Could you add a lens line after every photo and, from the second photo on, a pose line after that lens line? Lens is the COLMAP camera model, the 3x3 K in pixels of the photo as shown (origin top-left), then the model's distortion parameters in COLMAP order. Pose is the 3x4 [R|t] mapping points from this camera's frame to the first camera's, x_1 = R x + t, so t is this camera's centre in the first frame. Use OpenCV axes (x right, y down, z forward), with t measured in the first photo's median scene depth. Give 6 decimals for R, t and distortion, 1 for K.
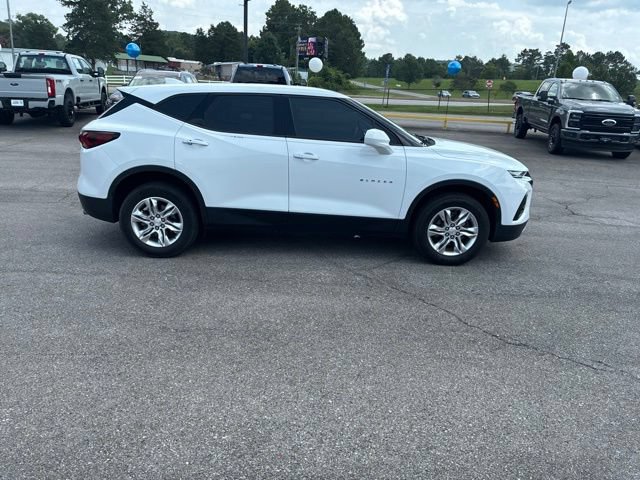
lens RADIAL K [[519.7, 0, 319.6], [0, 519.7, 242.8], [0, 0, 1]] dist [0.052097, -0.077365]
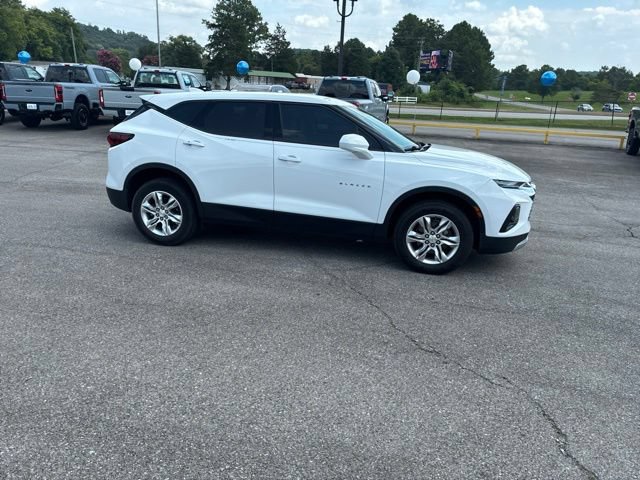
lens RADIAL K [[519.7, 0, 319.6], [0, 519.7, 242.8], [0, 0, 1]] dist [0.052097, -0.077365]
pose [[0.964406, 0.067118, -0.255767, 0.298913], [-0.073860, 0.997127, -0.016832, 0.016853], [0.253902, 0.035124, 0.966592, -0.004230]]
